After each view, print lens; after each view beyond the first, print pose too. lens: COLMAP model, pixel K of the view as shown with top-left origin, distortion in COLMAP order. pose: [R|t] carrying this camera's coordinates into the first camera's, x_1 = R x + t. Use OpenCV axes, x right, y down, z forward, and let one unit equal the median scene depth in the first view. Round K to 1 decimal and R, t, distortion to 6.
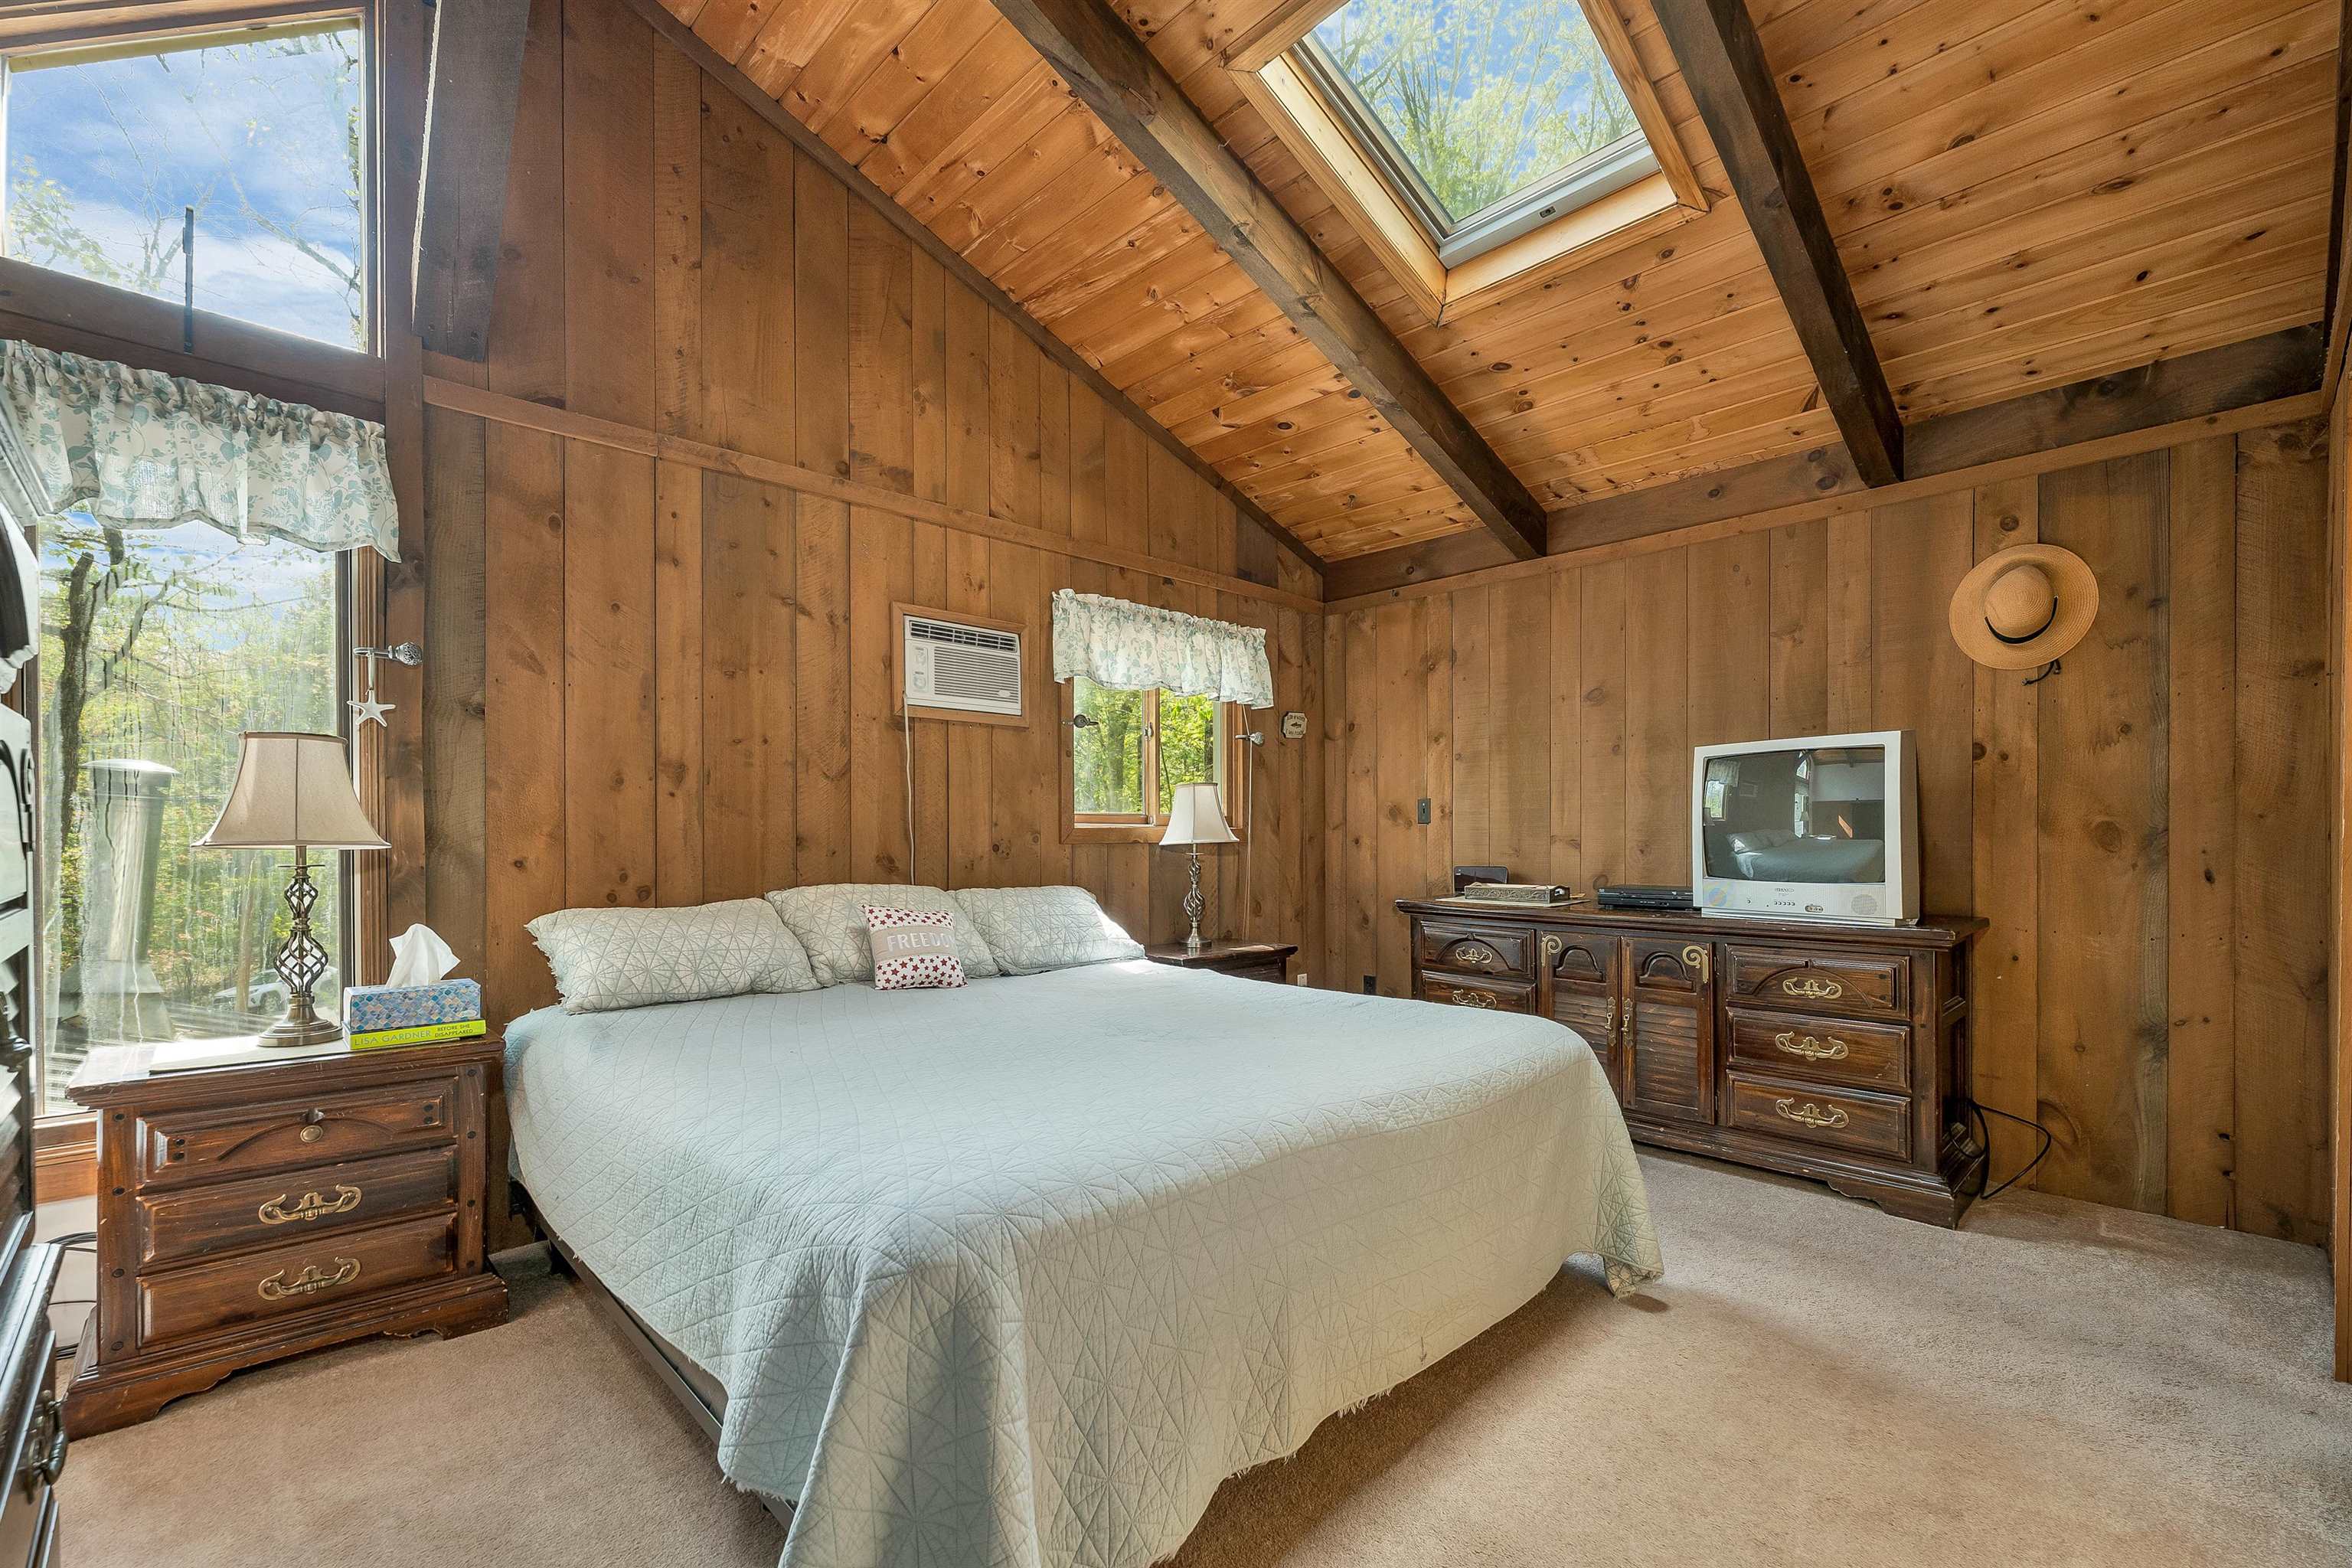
lens RADIAL K [[1021.3, 0, 1183.7], [0, 1021.3, 831.6], [0, 0, 1]] dist [0.002999, -0.000366]
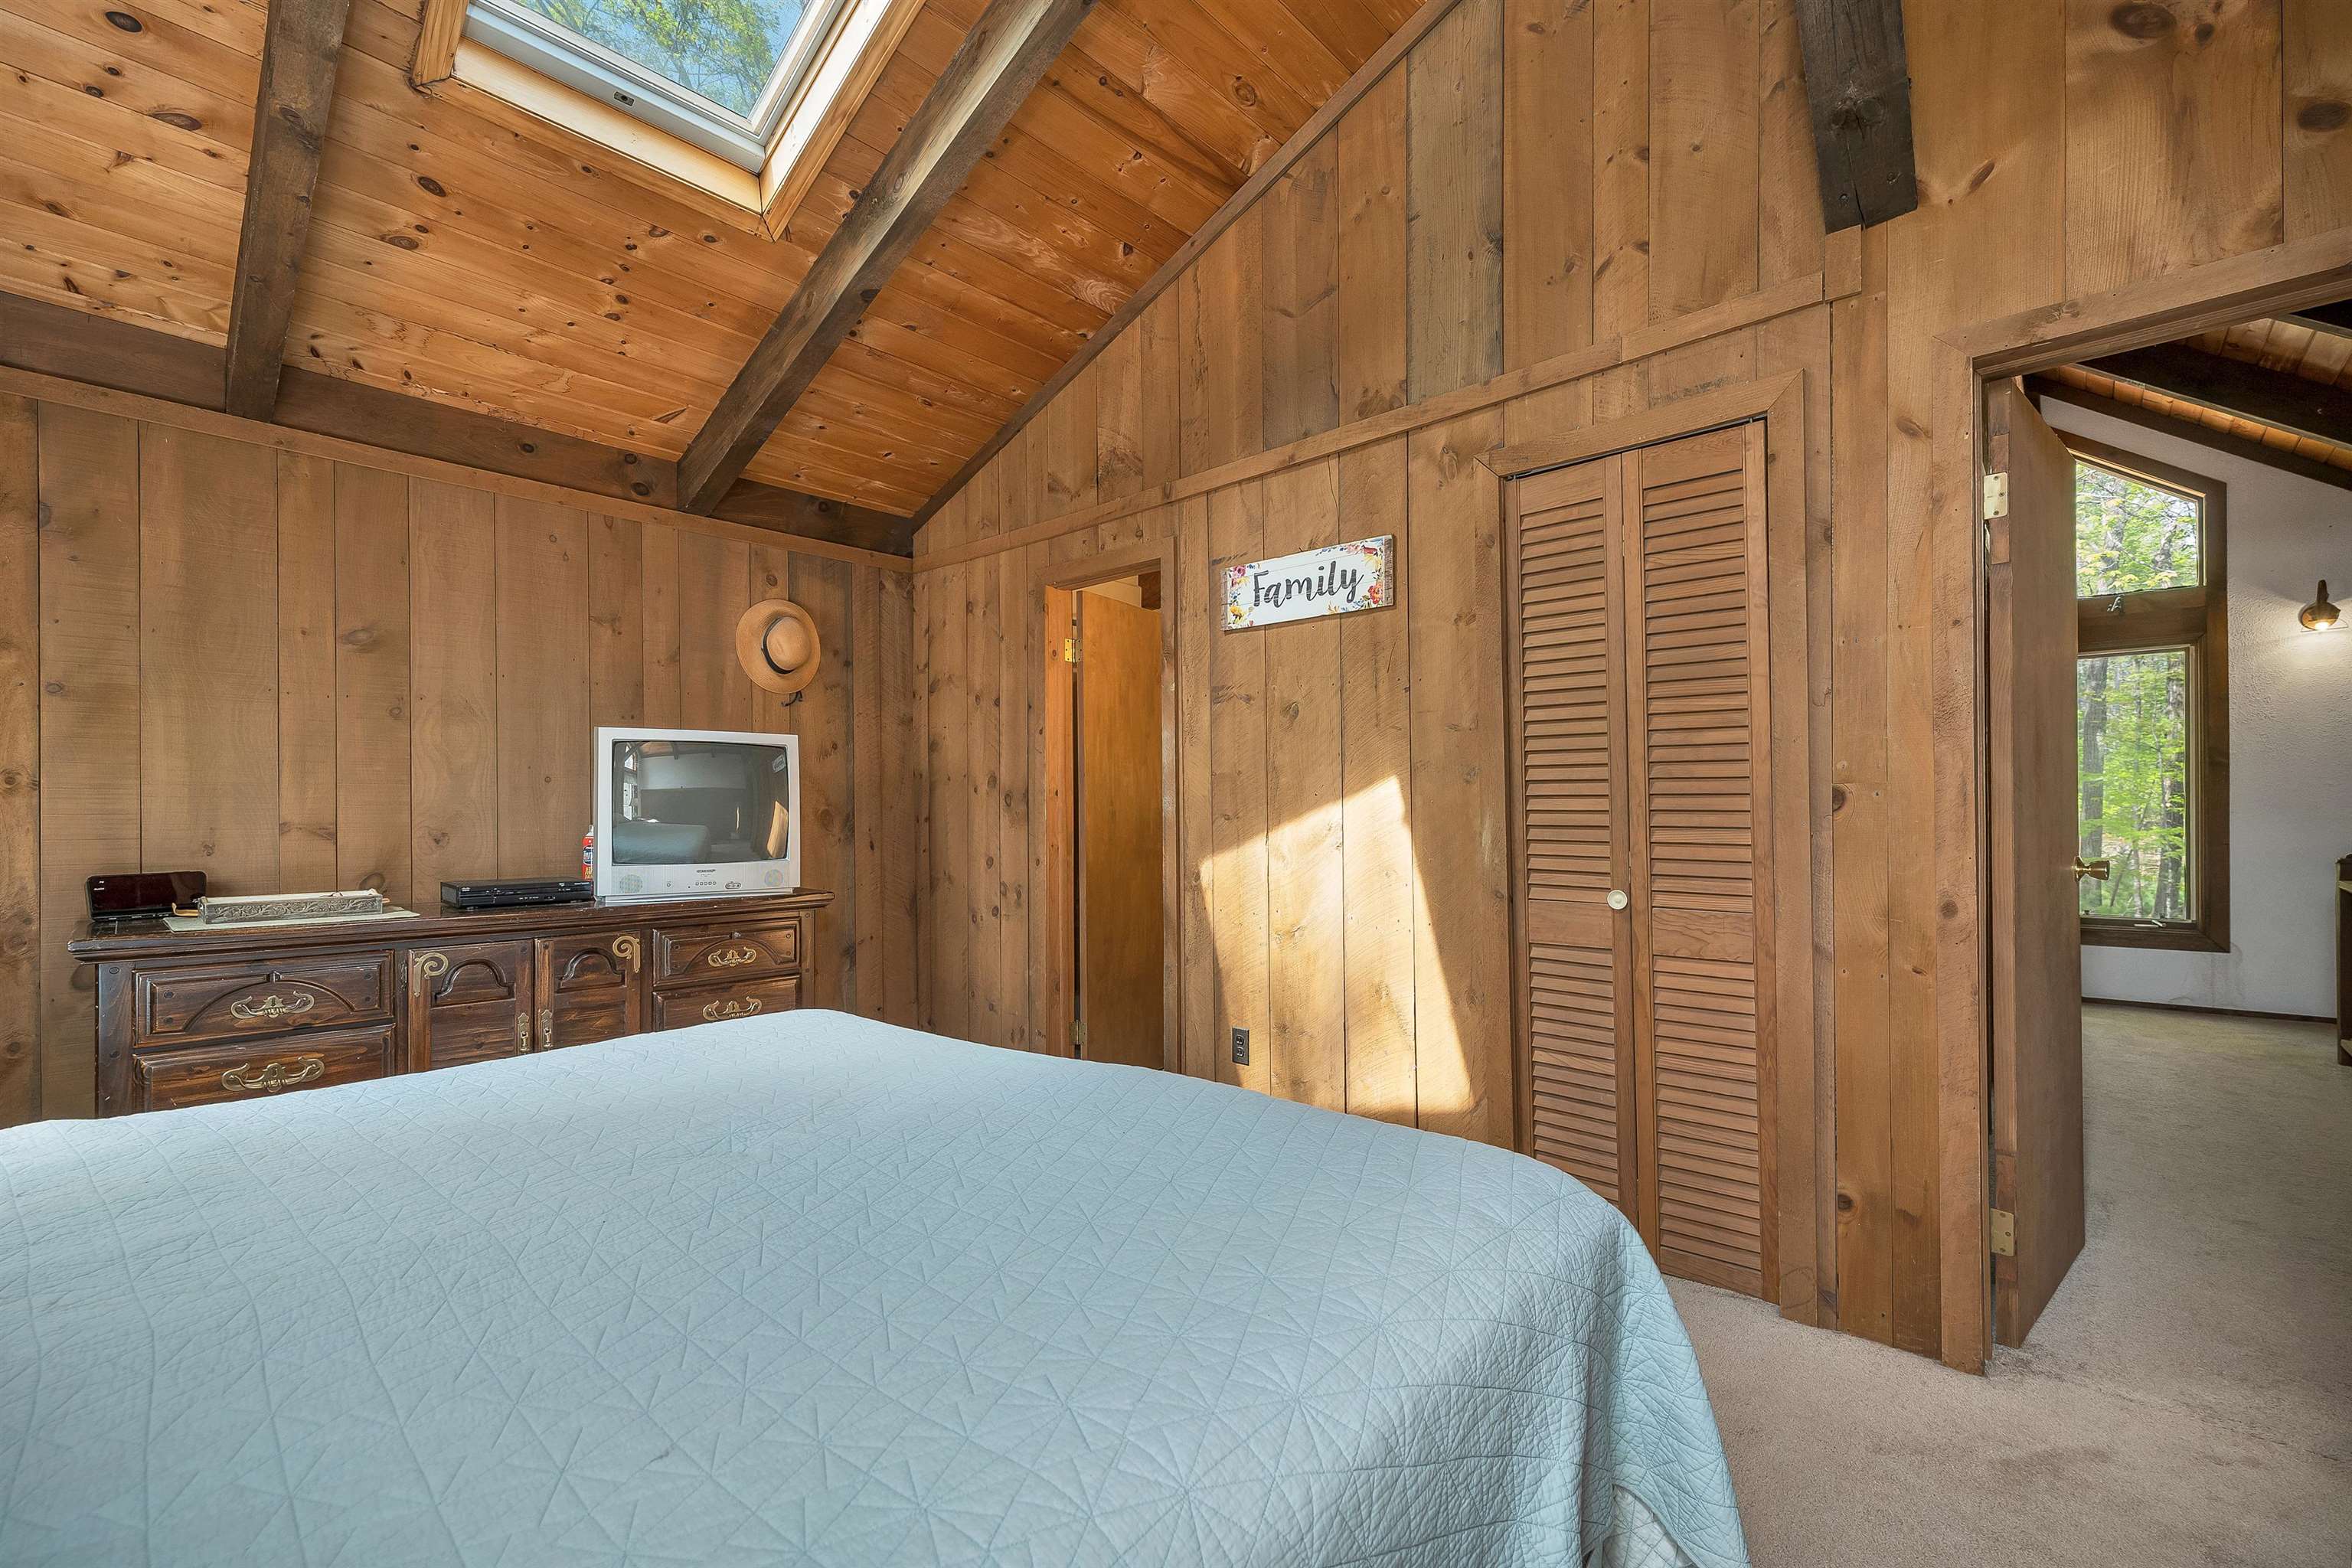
lens RADIAL K [[991.2, 0, 1175.5], [0, 991.2, 820.0], [0, 0, 1]] dist [0.002934, 0.000534]
pose [[-0.069533, -0.008319, 0.997545, -0.412555], [-0.004262, 0.999959, 0.008042, -0.007079], [-0.997571, -0.003693, -0.069565, 0.479299]]
